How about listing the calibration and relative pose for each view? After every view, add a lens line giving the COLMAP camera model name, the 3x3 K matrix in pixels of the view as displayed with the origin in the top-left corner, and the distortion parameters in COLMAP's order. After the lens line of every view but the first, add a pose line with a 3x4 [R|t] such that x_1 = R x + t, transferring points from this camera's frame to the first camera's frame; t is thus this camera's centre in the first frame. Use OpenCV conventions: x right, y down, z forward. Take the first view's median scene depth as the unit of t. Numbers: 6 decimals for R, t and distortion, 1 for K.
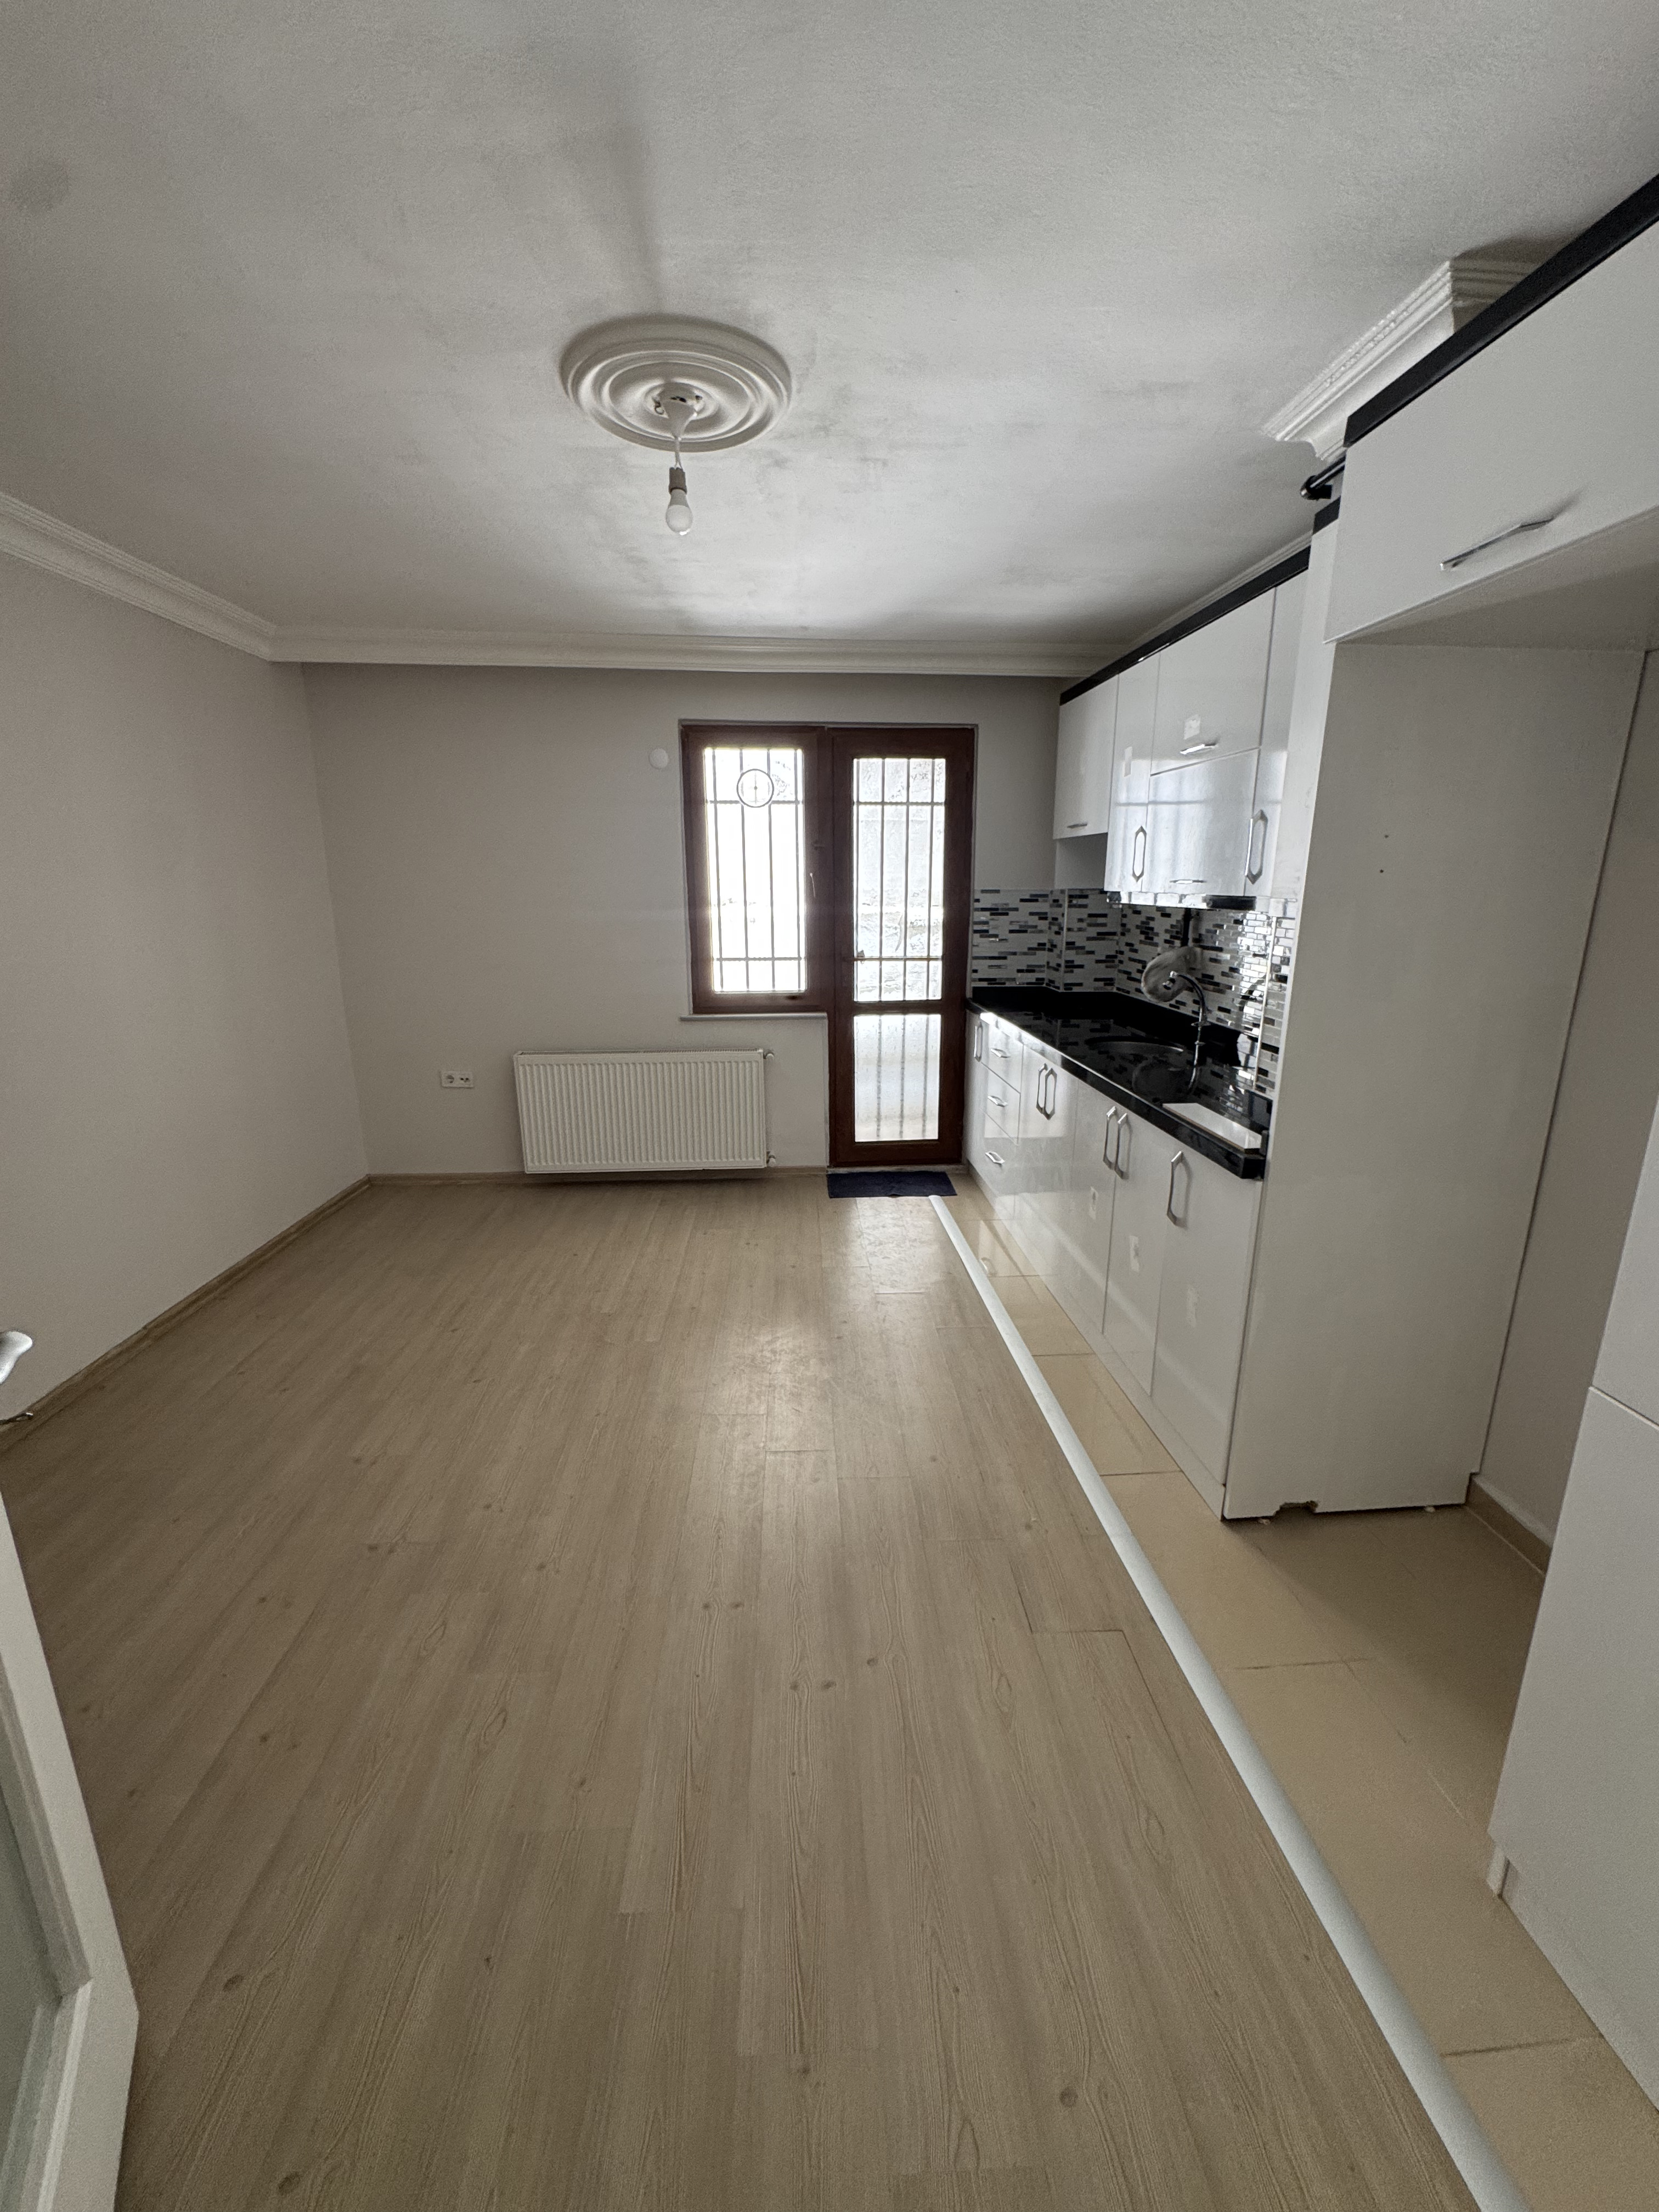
lens RADIAL K [[884.7, 0, 832.7], [0, 884.7, 1103.5], [0, 0, 1]] dist [-0.001871, 0.000114]
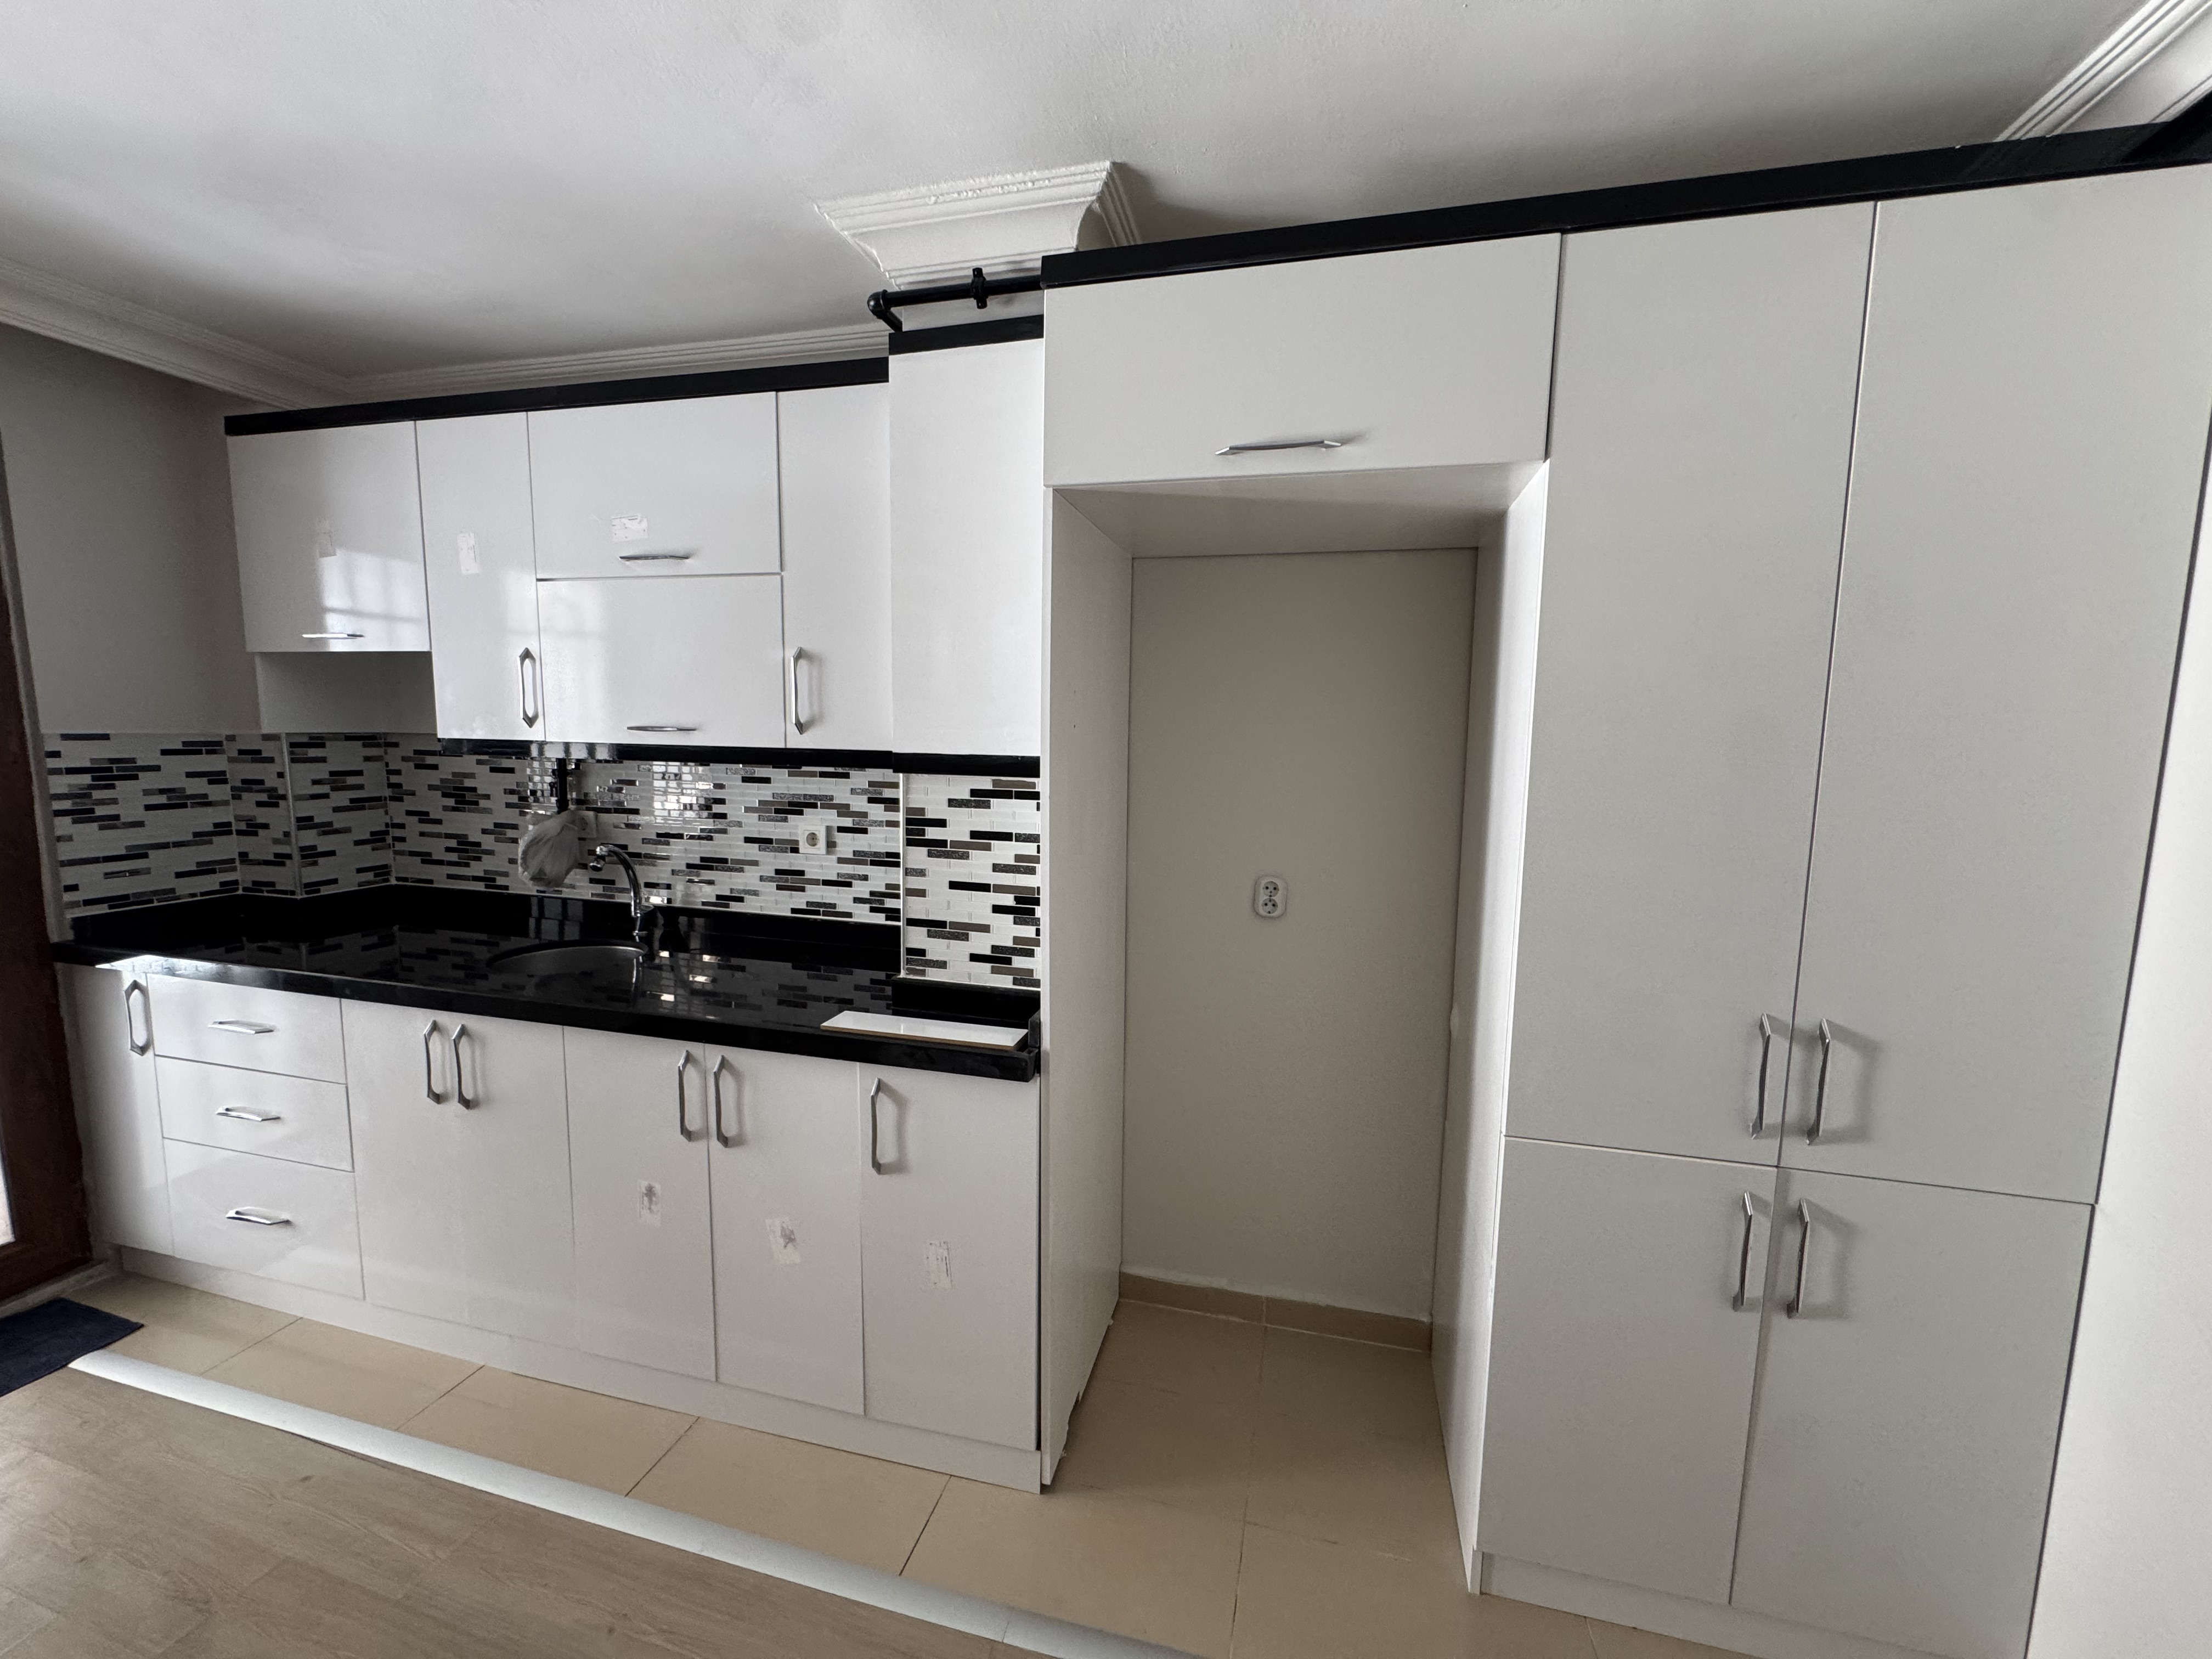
lens RADIAL K [[879.2, 0, 1108.5], [0, 879.2, 827.4], [0, 0, 1]] dist [-0.004956, 0.000167]
pose [[0.323814, -0.099225, 0.940903, -0.187786], [0.214119, 0.976369, 0.029276, -0.109437], [-0.921573, 0.191986, 0.337408, 0.413878]]
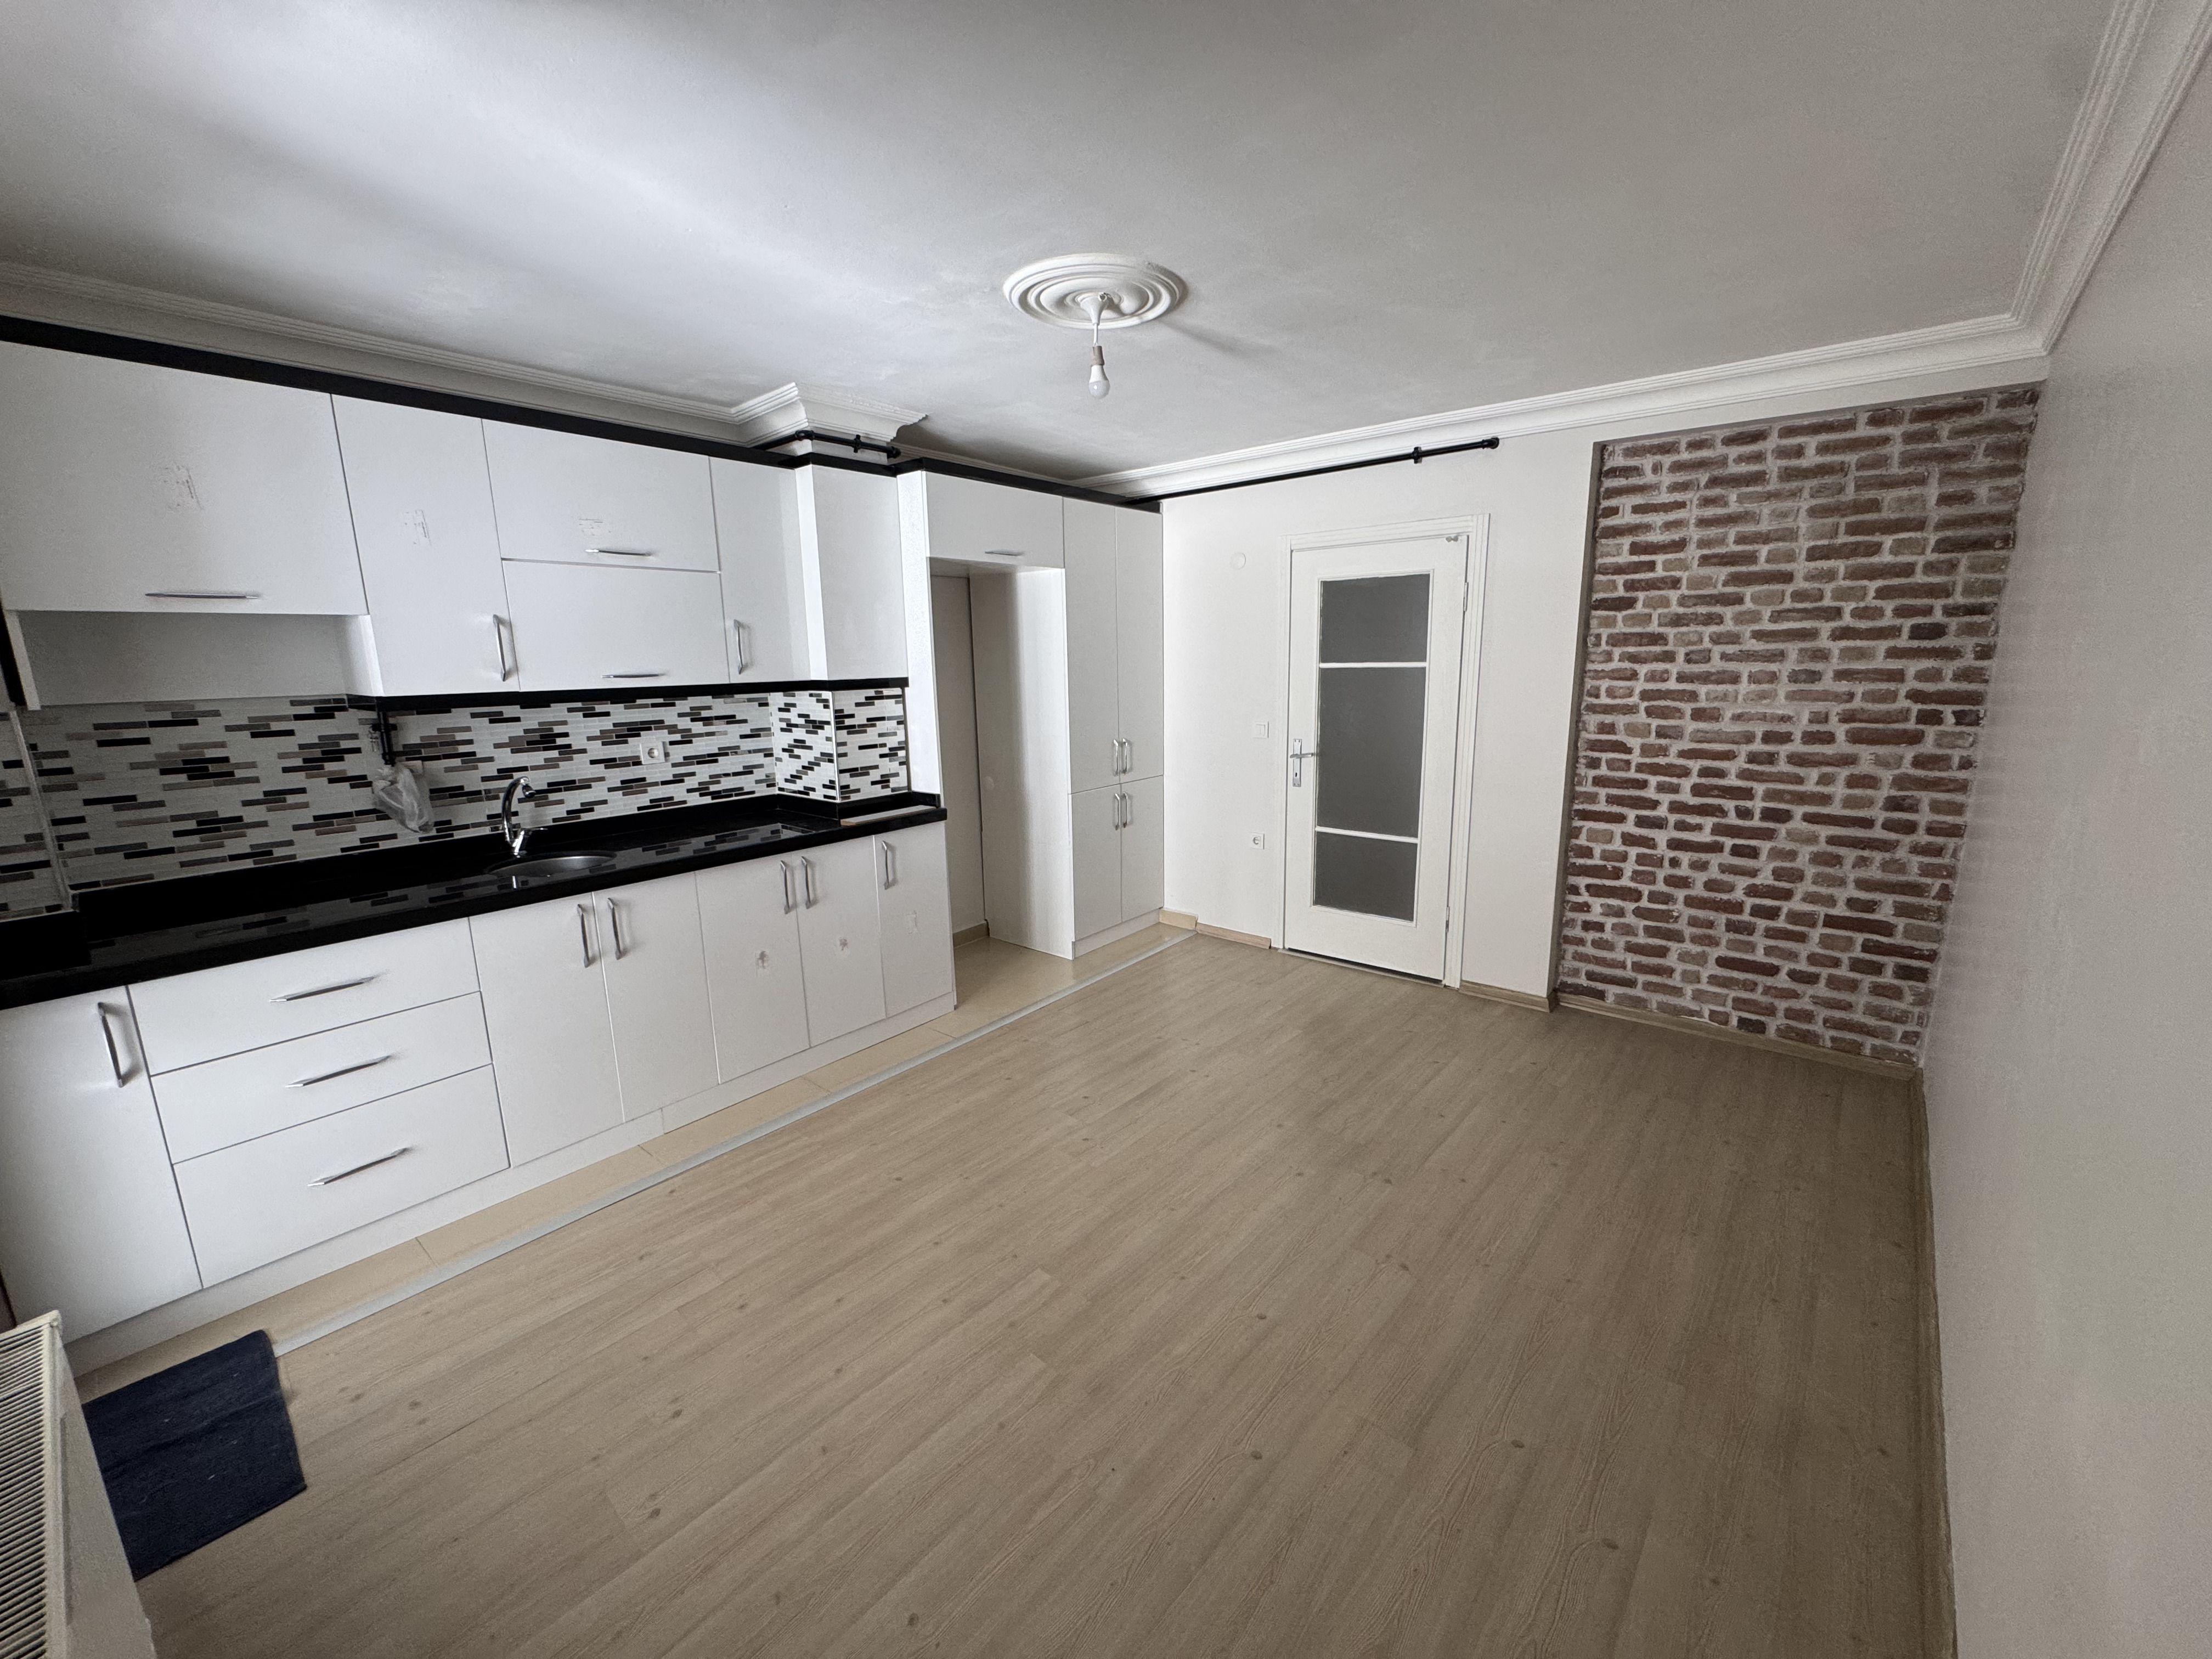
lens RADIAL K [[886.0, 0, 1103.7], [0, 886.0, 826.6], [0, 0, 1]] dist [-0.002764, 0.000209]
pose [[-0.719852, -0.122702, 0.683196, -0.752511], [0.186989, 0.913586, 0.361103, -0.364948], [-0.668467, 0.387691, -0.634703, 1.372558]]
